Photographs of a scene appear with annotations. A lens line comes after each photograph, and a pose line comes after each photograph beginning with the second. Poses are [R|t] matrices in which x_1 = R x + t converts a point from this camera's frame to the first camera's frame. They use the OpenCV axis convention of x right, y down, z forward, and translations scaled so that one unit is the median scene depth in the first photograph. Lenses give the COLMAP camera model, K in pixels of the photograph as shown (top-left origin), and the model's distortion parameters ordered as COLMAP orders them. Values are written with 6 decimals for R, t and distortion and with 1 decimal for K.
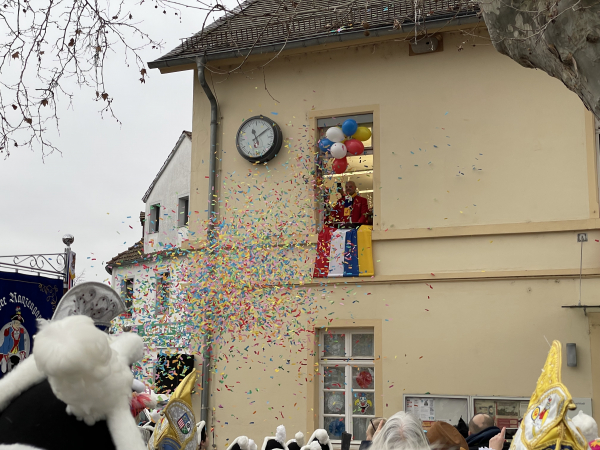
lens RADIAL K [[887.5, 0, 302.9], [0, 887.5, 221.6], [0, 0, 1]] dist [0.108872, 0.000000]
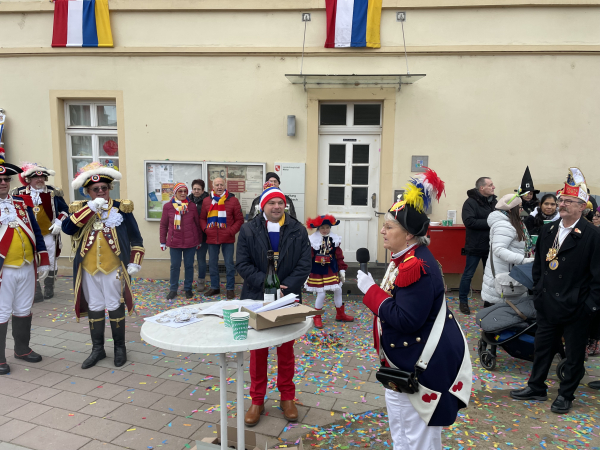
lens RADIAL K [[449.9, 0, 308.3], [0, 449.9, 220.4], [0, 0, 1]] dist [0.052083, -0.059610]
pose [[0.948848, -0.038615, 0.313363, 0.120732], [-0.059136, 0.953193, 0.296523, 0.082339], [-0.310146, -0.299886, 0.902152, 0.392538]]
